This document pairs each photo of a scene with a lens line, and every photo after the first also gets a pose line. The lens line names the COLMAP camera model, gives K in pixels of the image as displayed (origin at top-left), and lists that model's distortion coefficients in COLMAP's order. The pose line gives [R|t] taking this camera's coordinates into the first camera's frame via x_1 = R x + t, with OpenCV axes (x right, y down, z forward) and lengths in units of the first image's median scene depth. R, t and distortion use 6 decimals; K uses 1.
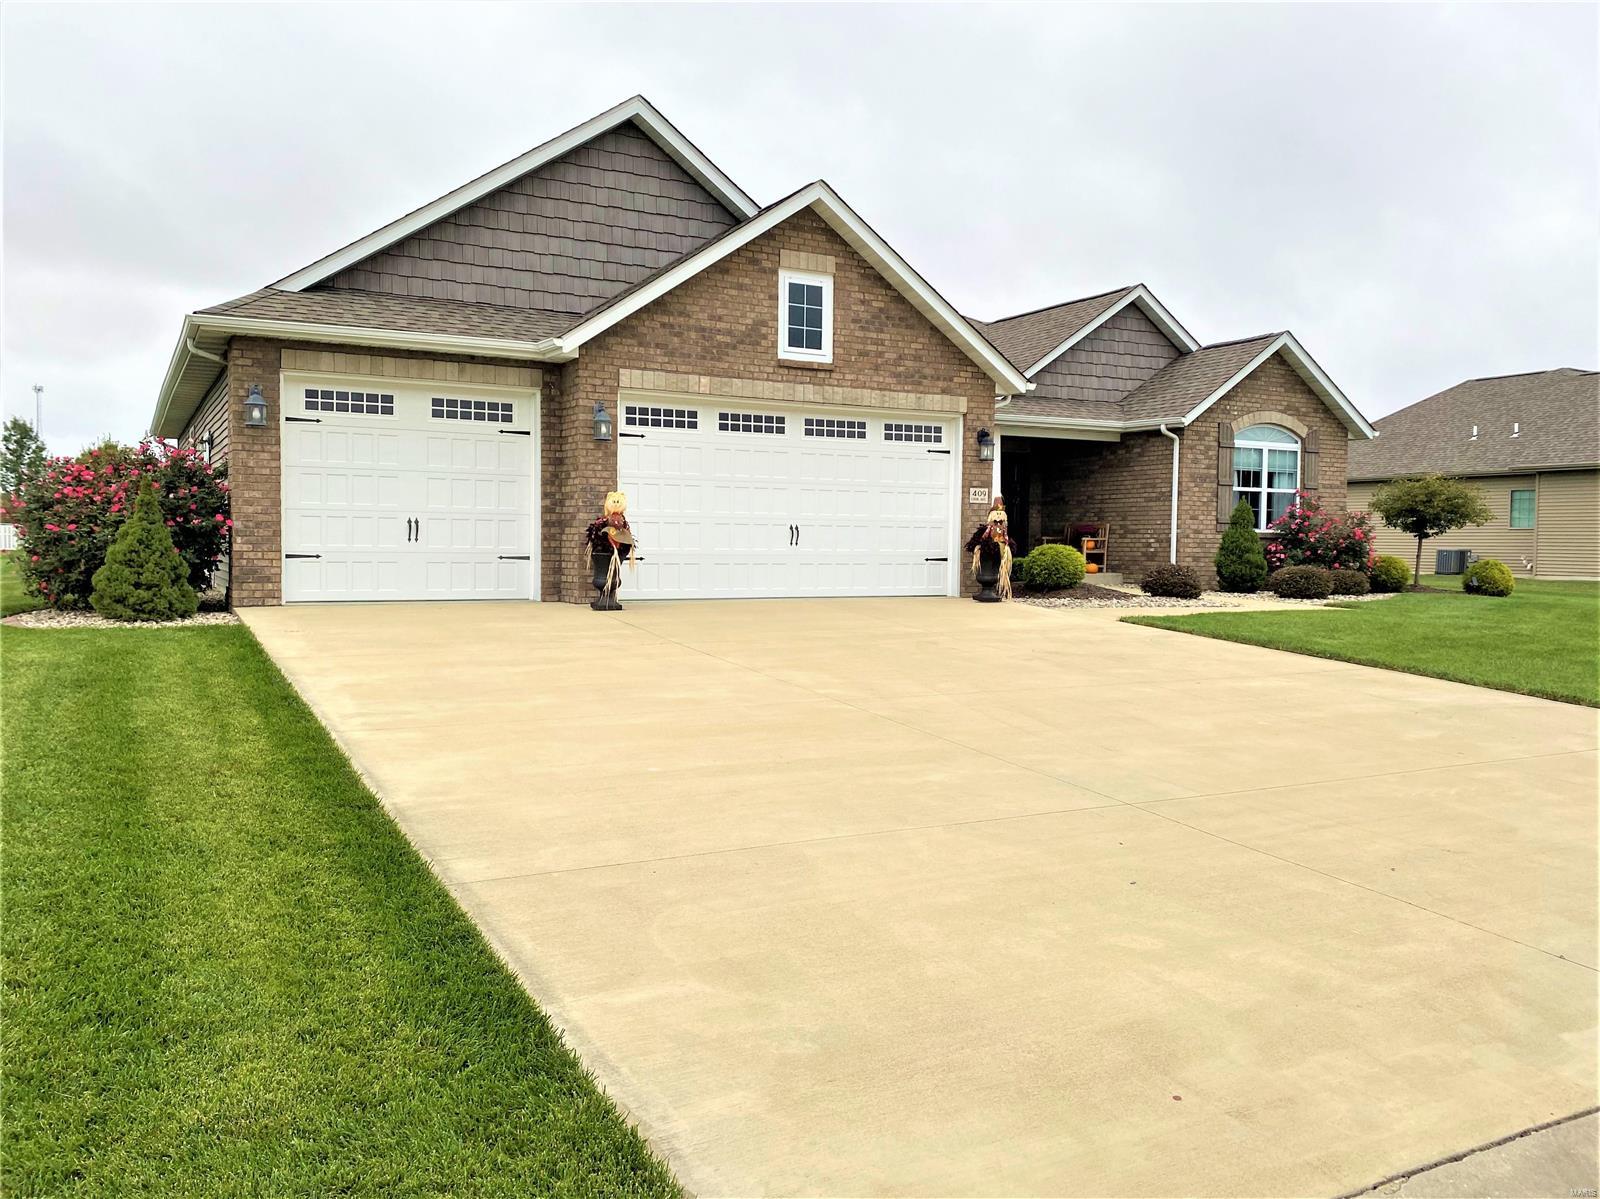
lens RADIAL K [[1210.7, 0, 822.5], [0, 1210.7, 584.1], [0, 0, 1]] dist [0.127547, -0.010477]
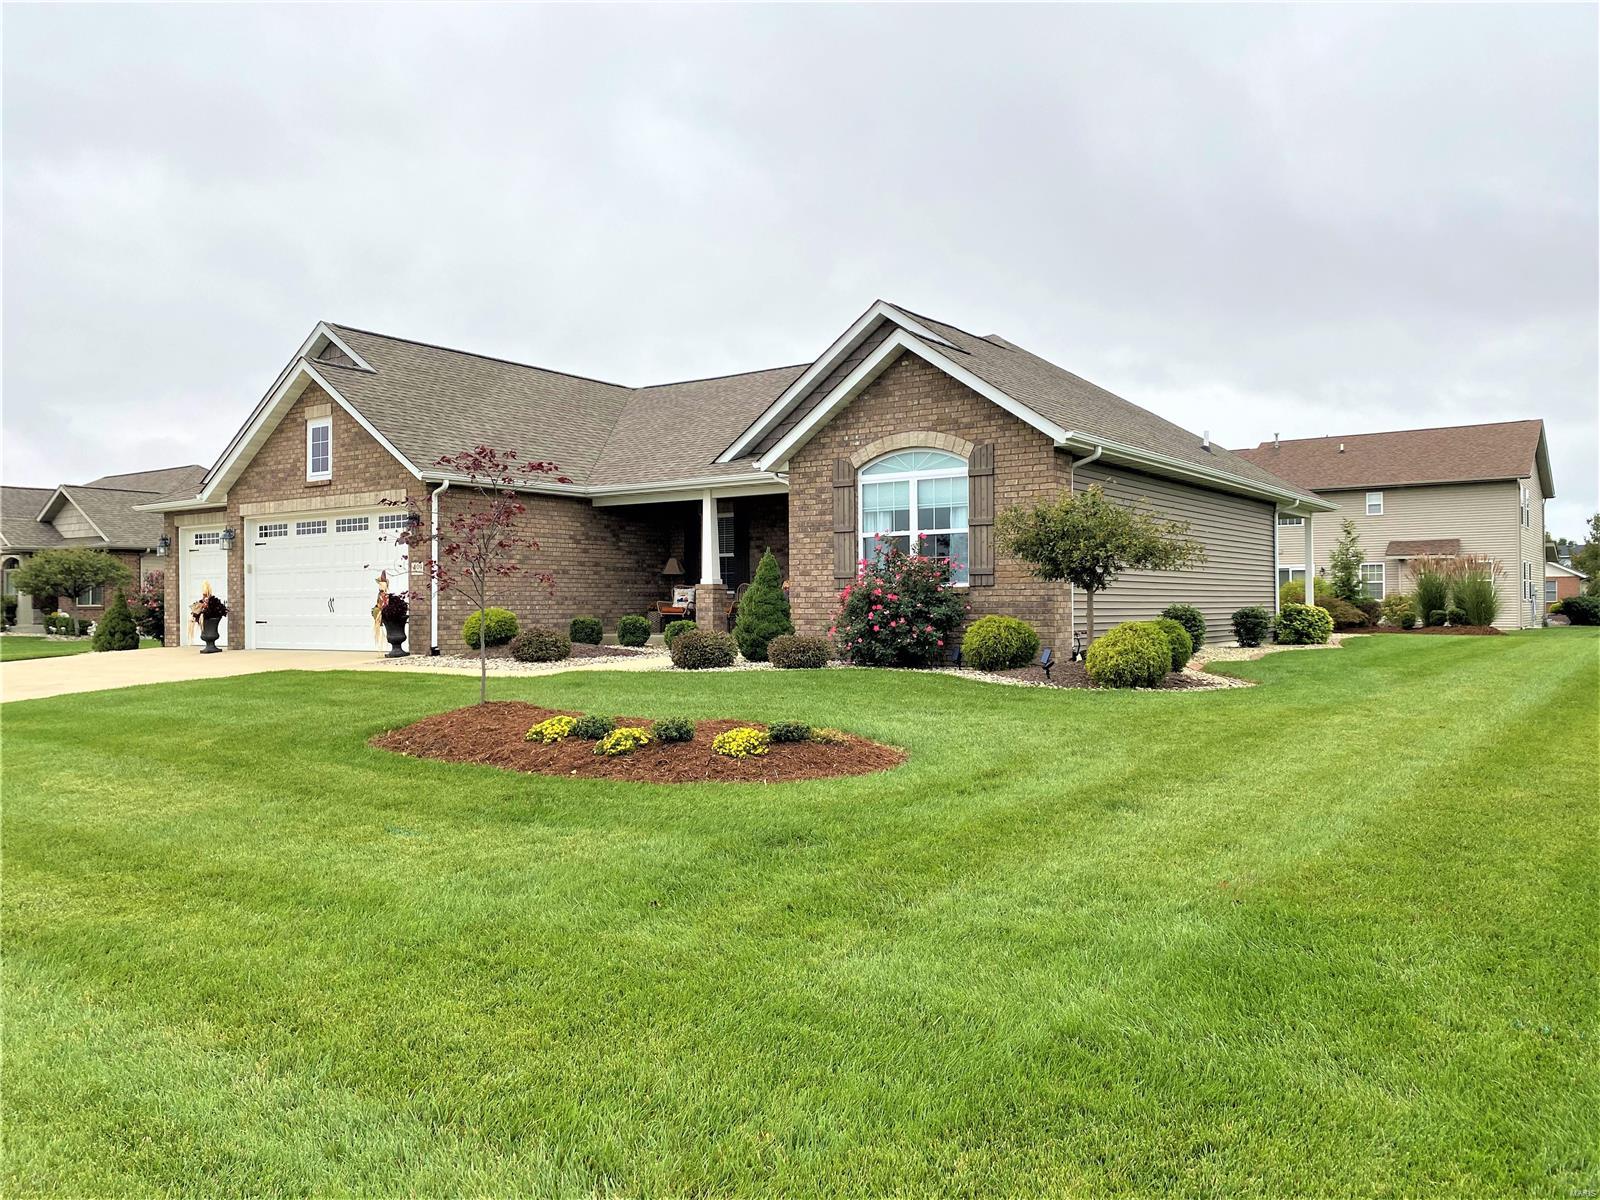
lens RADIAL K [[1210.7, 0, 807.4], [0, 1210.7, 610.1], [0, 0, 1]] dist [0.127547, -0.010477]
pose [[0.420918, -0.010458, -0.907038, 1.506460], [-0.018977, 0.999613, -0.020332, -0.016277], [0.906900, 0.025771, 0.420557, 0.910564]]
